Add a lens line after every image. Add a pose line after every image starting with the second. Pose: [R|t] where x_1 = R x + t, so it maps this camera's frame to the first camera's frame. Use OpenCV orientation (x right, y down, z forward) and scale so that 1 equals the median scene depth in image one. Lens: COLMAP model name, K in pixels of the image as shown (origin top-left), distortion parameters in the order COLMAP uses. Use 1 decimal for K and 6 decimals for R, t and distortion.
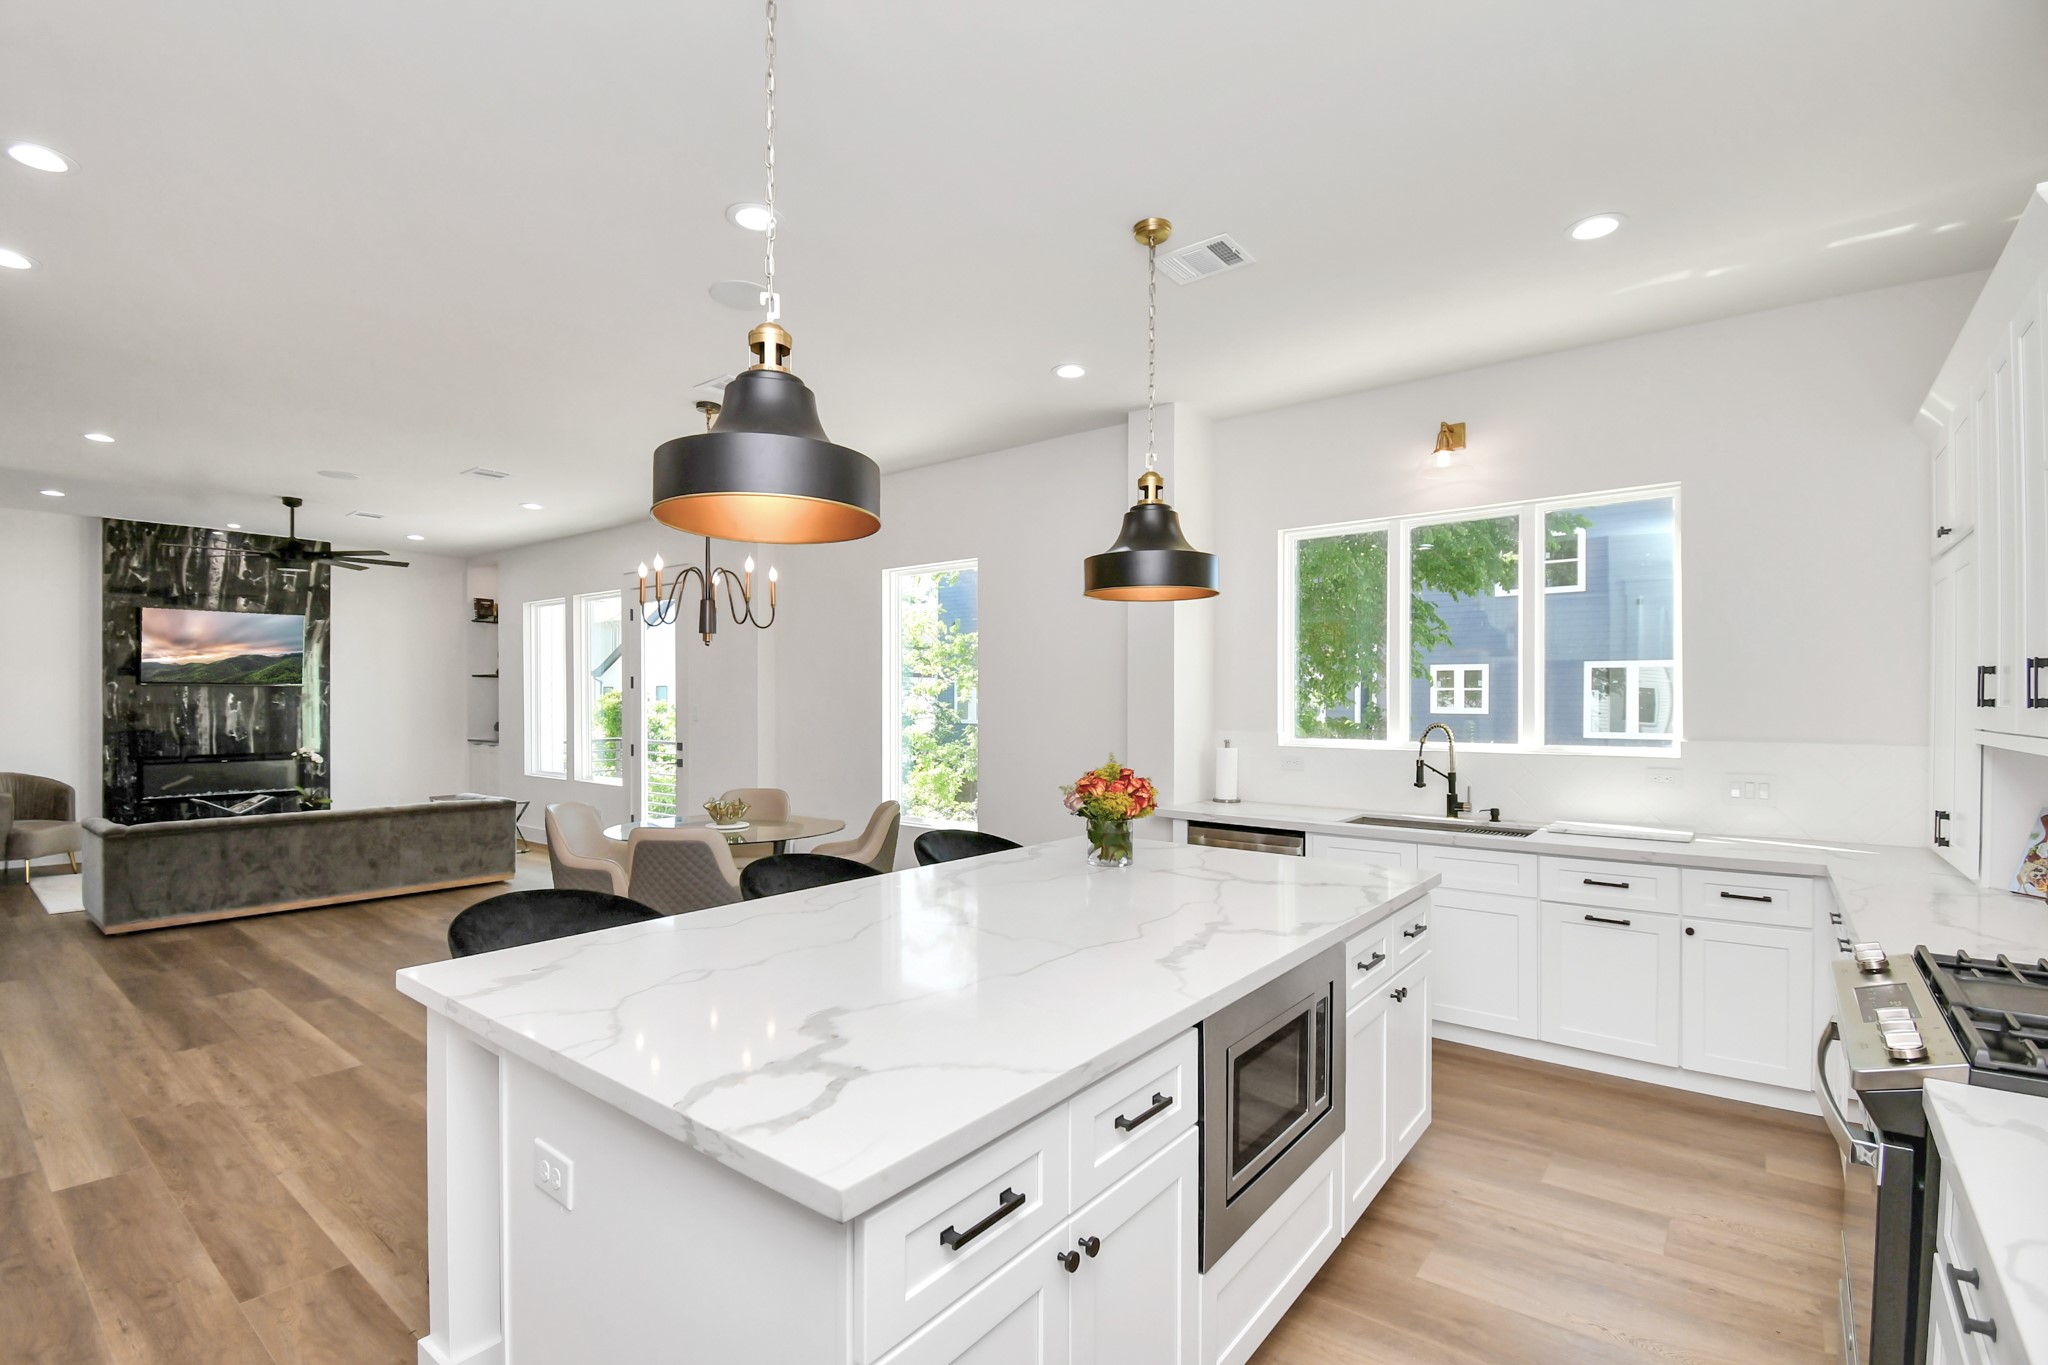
lens RADIAL K [[918.5, 0, 1037.2], [0, 918.5, 687.0], [0, 0, 1]] dist [-0.010481, -0.001177]
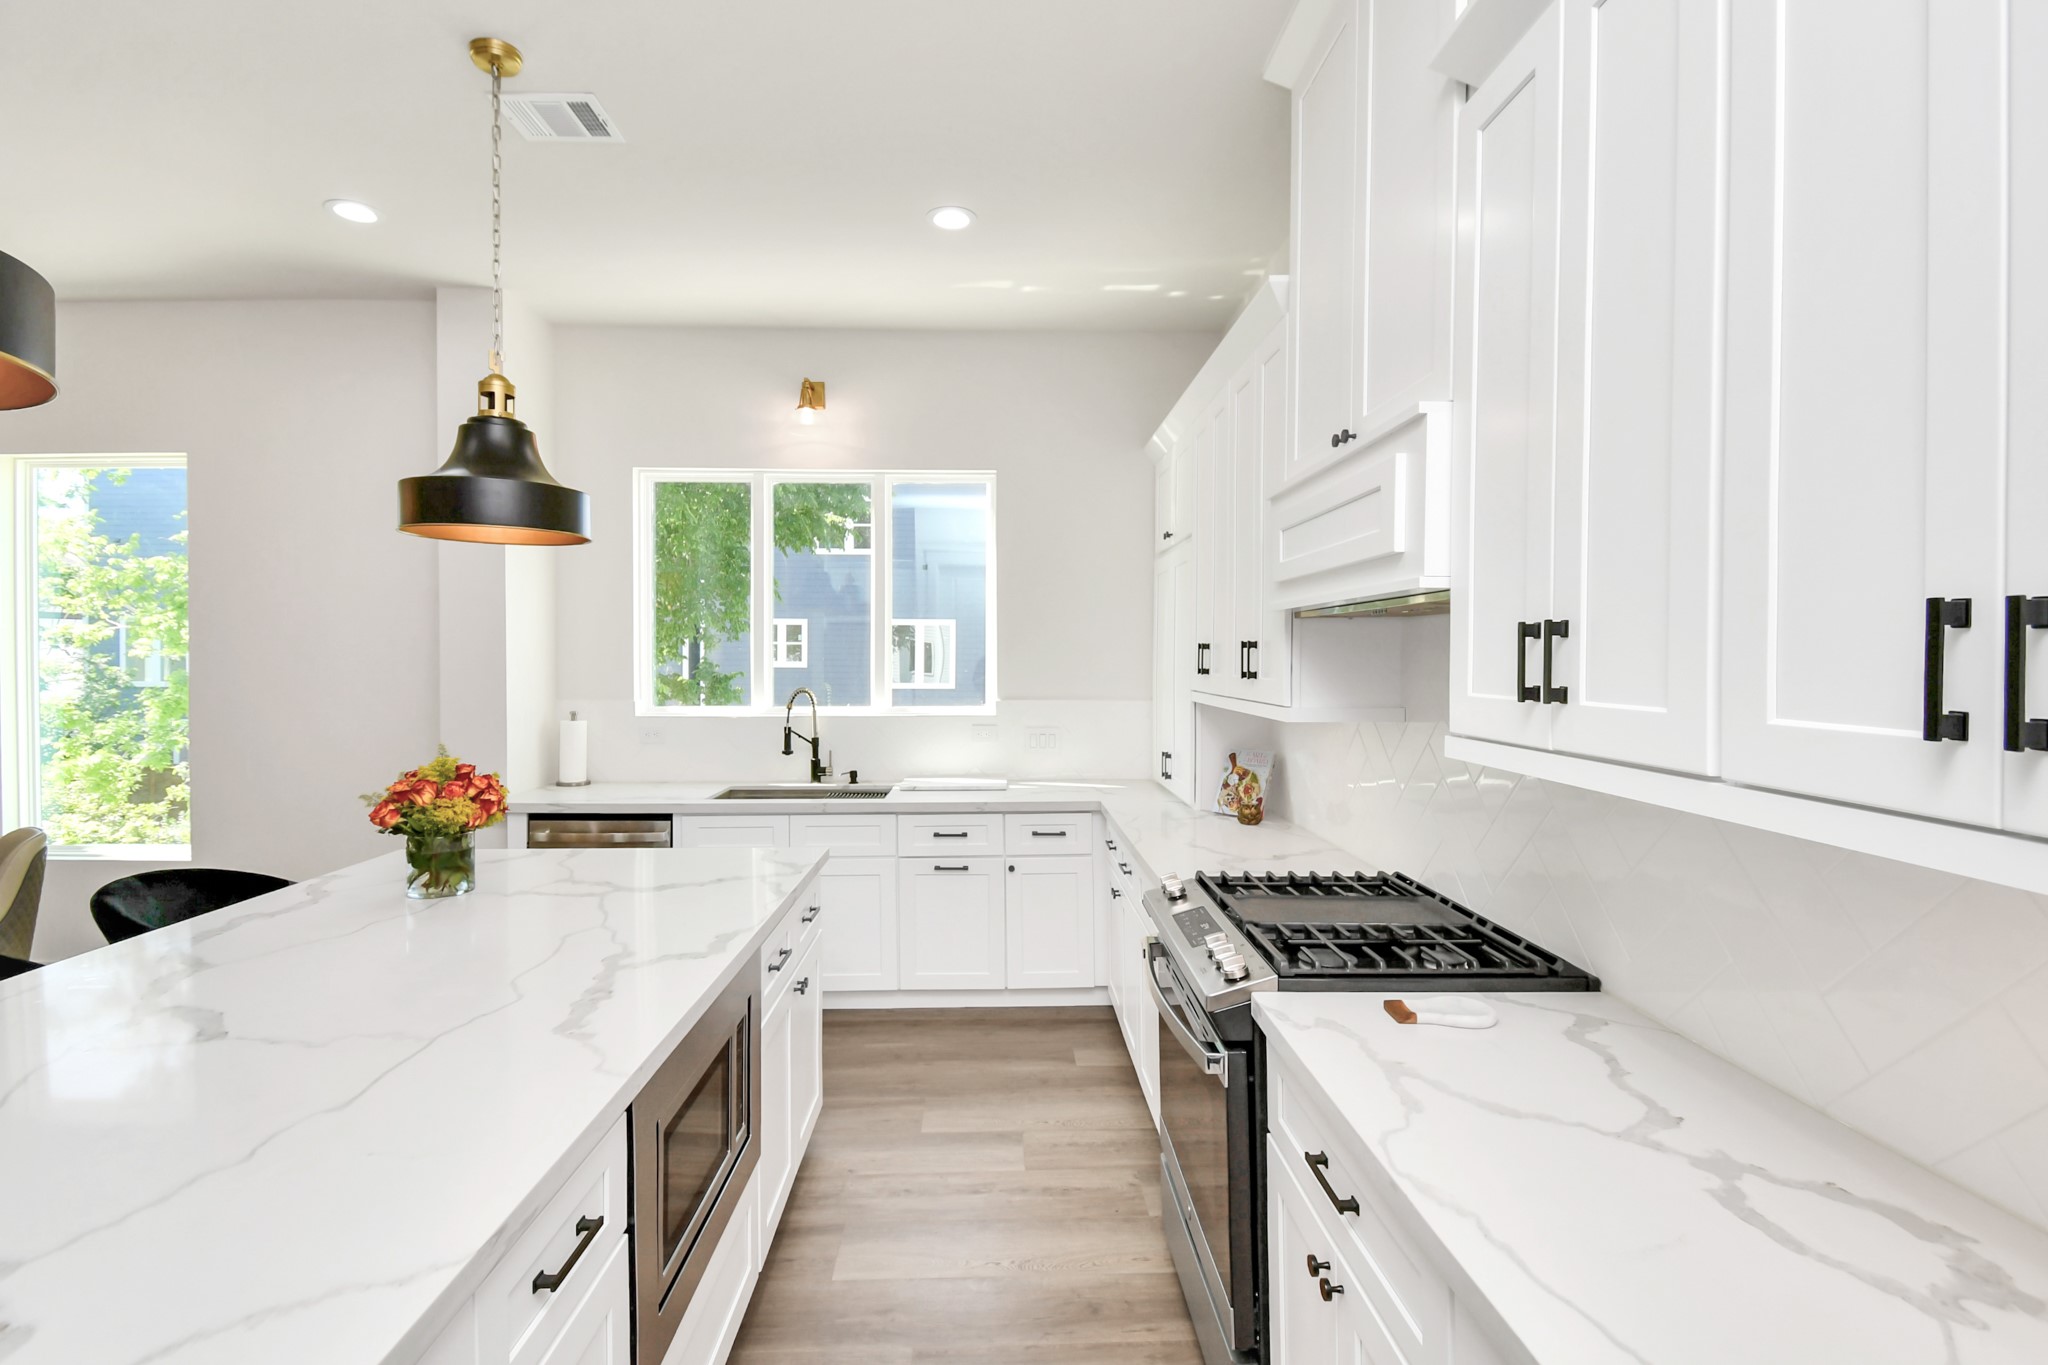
lens RADIAL K [[948.5, 0, 1009.5], [0, 948.5, 682.5], [0, 0, 1]] dist [-0.000617, -0.017079]
pose [[0.776263, -0.011942, 0.630296, -0.044426], [-0.019127, 0.998914, 0.042483, -0.020085], [-0.630118, -0.045034, 0.775192, 0.110015]]
